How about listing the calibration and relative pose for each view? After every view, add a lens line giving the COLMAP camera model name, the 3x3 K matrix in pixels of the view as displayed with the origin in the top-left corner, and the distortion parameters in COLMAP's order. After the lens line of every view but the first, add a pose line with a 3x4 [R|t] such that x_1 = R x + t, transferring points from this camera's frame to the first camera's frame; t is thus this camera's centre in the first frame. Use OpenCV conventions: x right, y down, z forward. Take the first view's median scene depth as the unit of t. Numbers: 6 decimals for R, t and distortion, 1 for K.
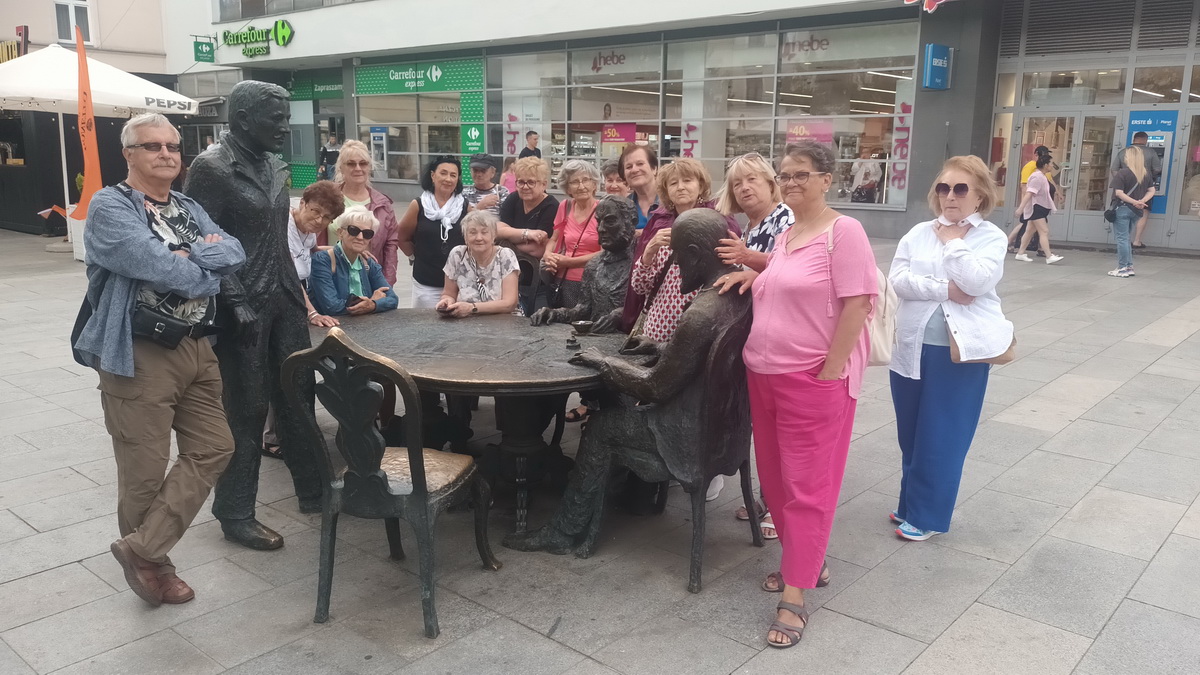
lens RADIAL K [[977.1, 0, 600.0], [0, 977.1, 337.5], [0, 0, 1]] dist [-0.003811, -0.004942]
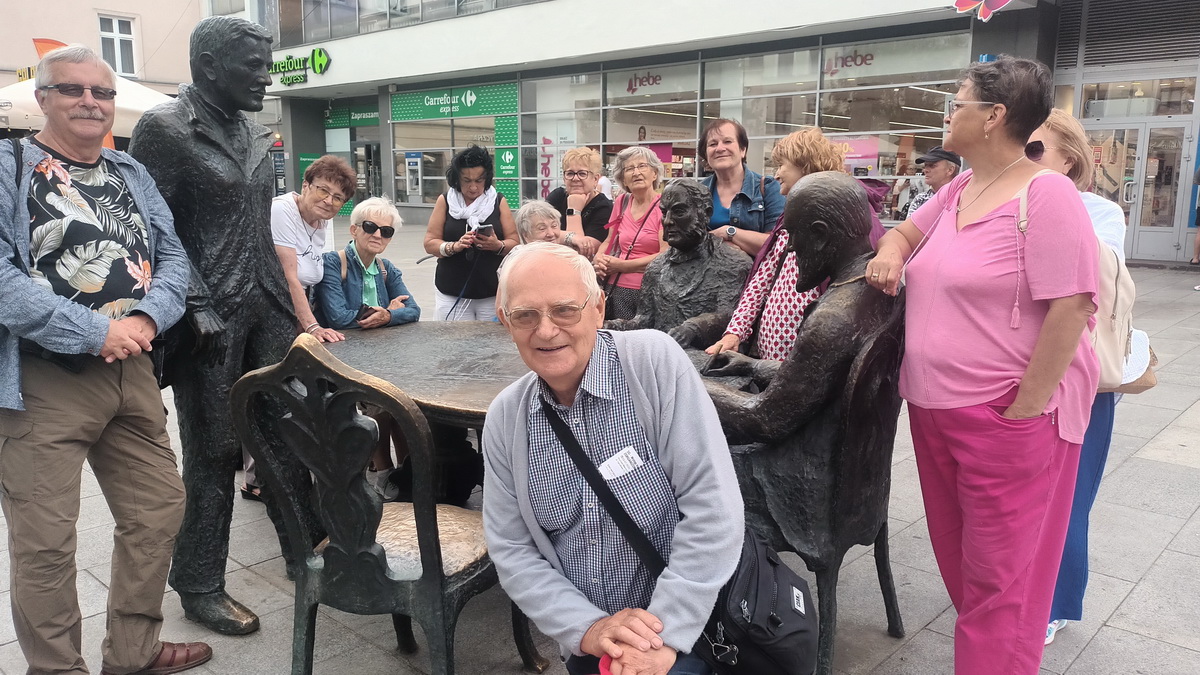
lens RADIAL K [[896.5, 0, 600.0], [0, 896.5, 337.5], [0, 0, 1]] dist [0.006593, -0.000134]
pose [[0.999700, -0.000650, -0.024481, -0.034187], [-0.000079, 0.999557, -0.029766, 0.006501], [0.024489, 0.029759, 0.999257, 0.243340]]
